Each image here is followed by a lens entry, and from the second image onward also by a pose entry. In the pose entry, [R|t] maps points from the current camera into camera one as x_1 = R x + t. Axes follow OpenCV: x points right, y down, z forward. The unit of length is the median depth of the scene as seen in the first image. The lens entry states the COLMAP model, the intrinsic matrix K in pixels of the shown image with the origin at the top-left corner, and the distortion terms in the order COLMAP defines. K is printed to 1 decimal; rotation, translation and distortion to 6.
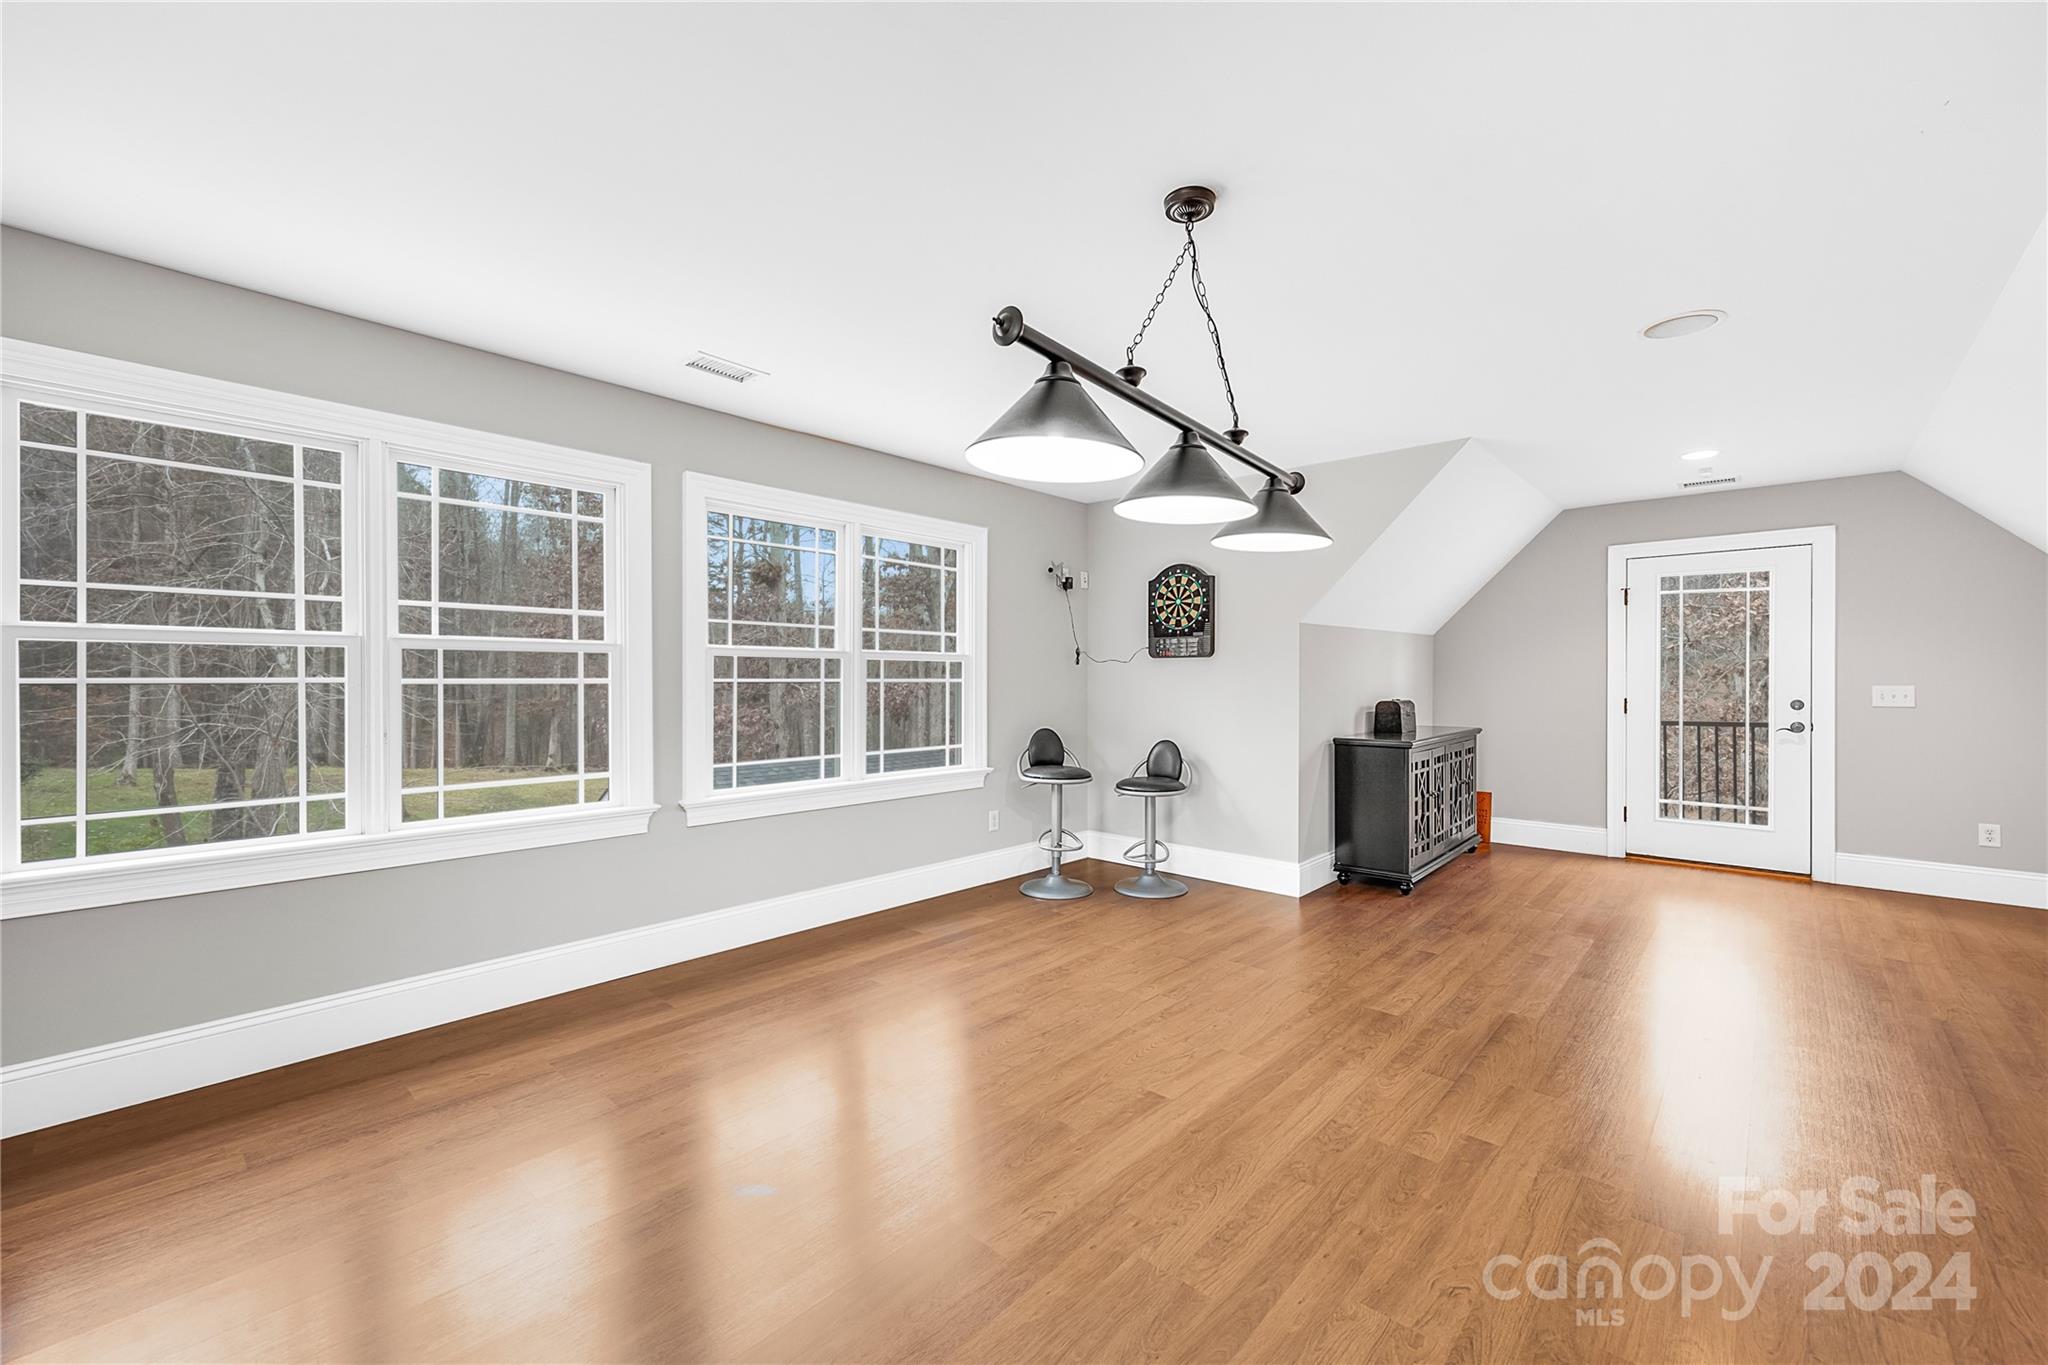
lens RADIAL K [[828.2, 0, 1031.9], [0, 828.2, 674.8], [0, 0, 1]] dist [0.001654, 0.000652]
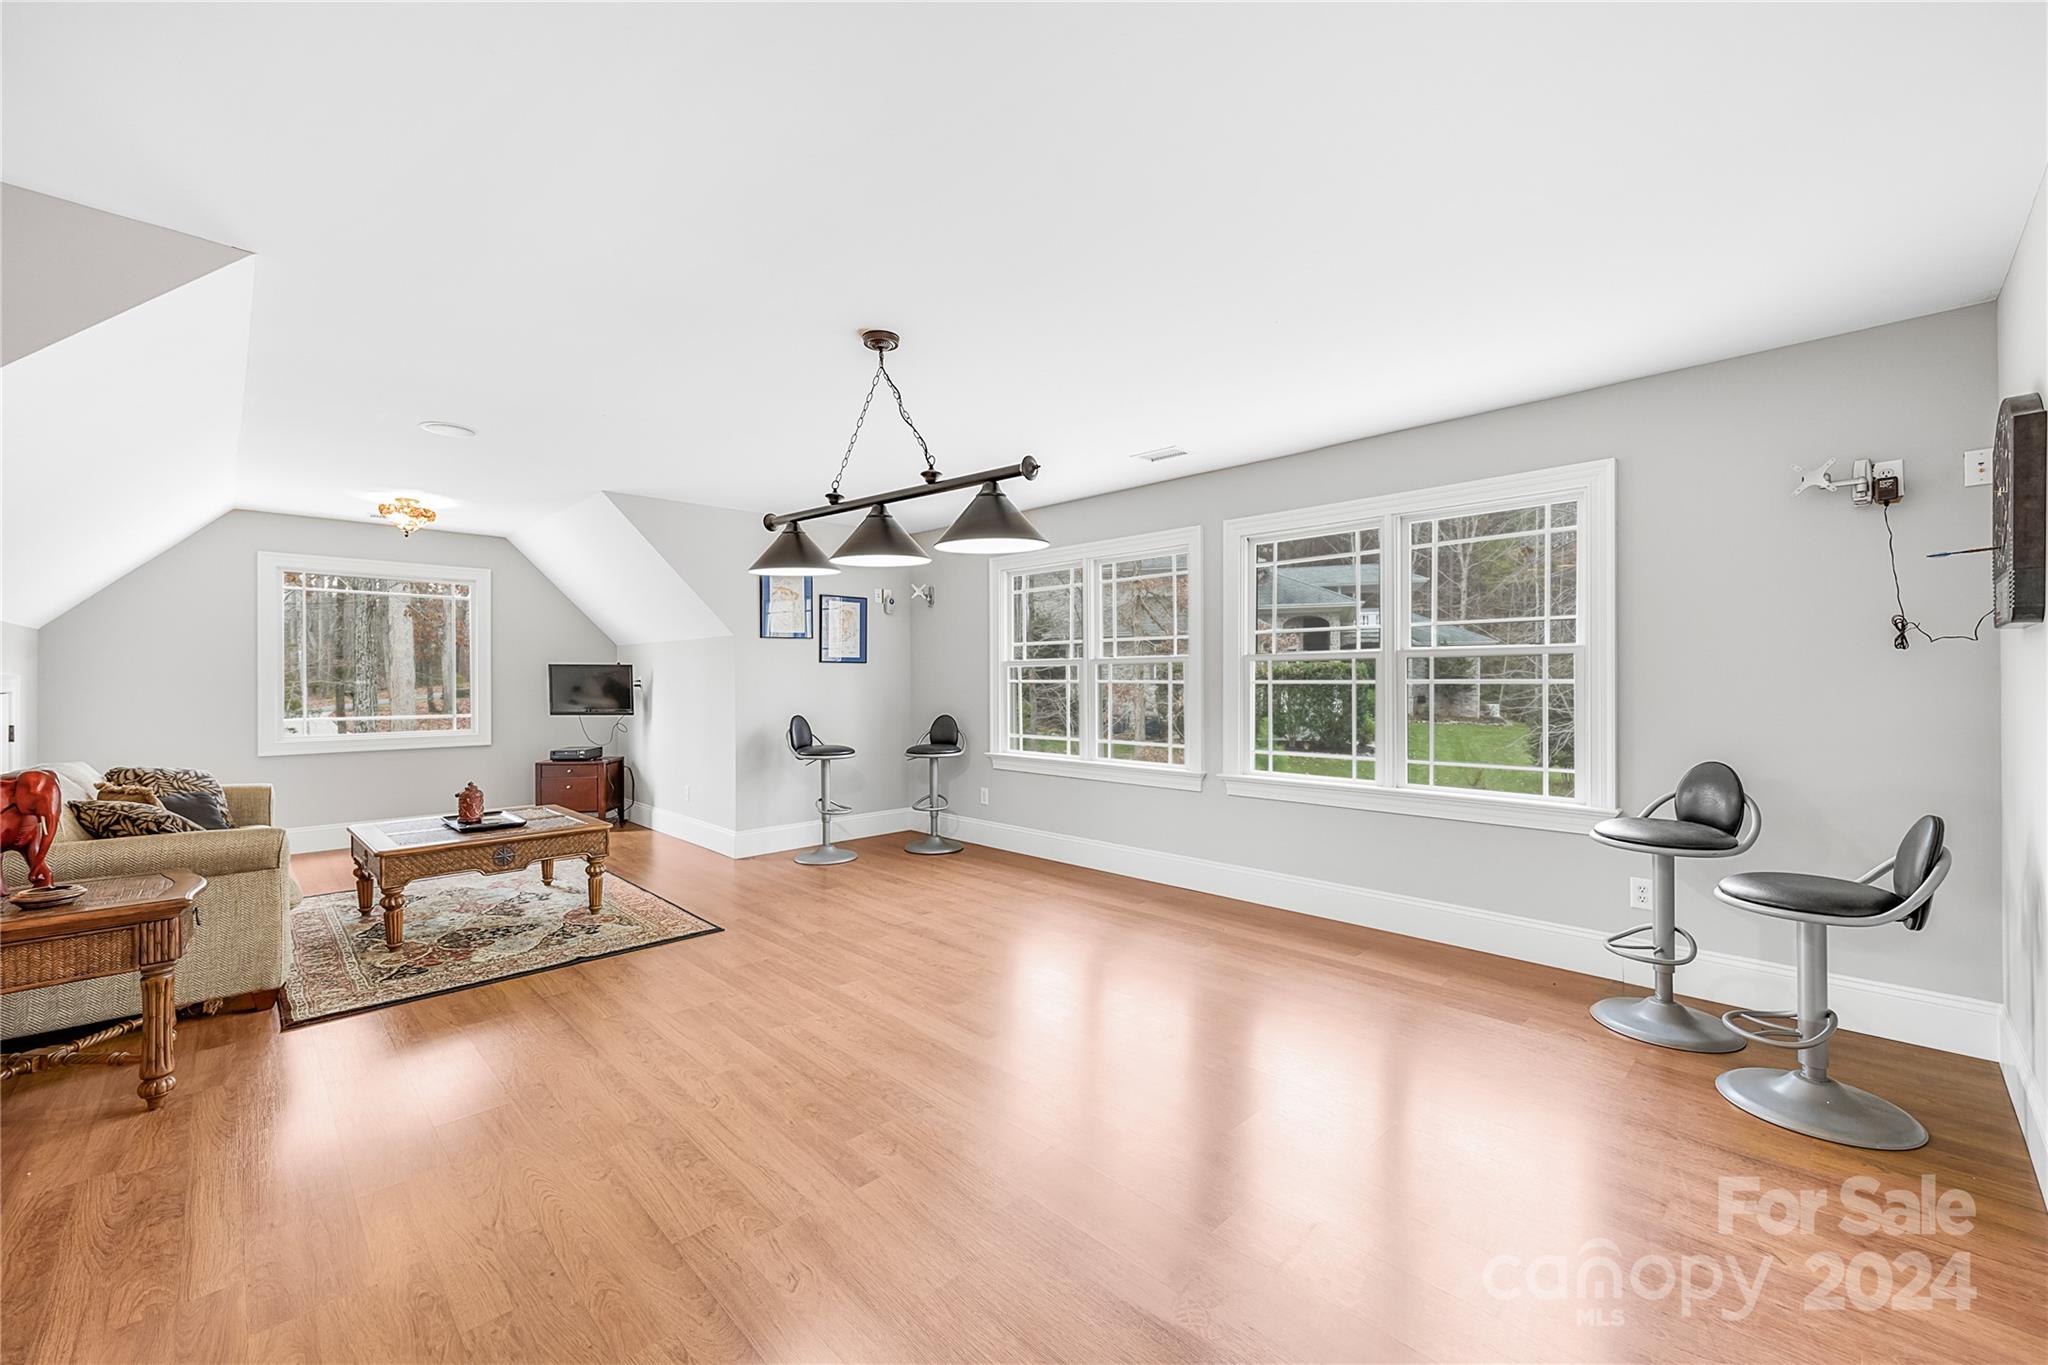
lens RADIAL K [[828.2, 0, 1019.8], [0, 828.2, 669.8], [0, 0, 1]] dist [0.001654, 0.000652]
pose [[-0.070459, -0.012619, -0.997435, 0.890954], [0.006862, 0.999890, -0.013135, 0.003164], [0.997491, -0.007770, -0.070364, 0.756672]]
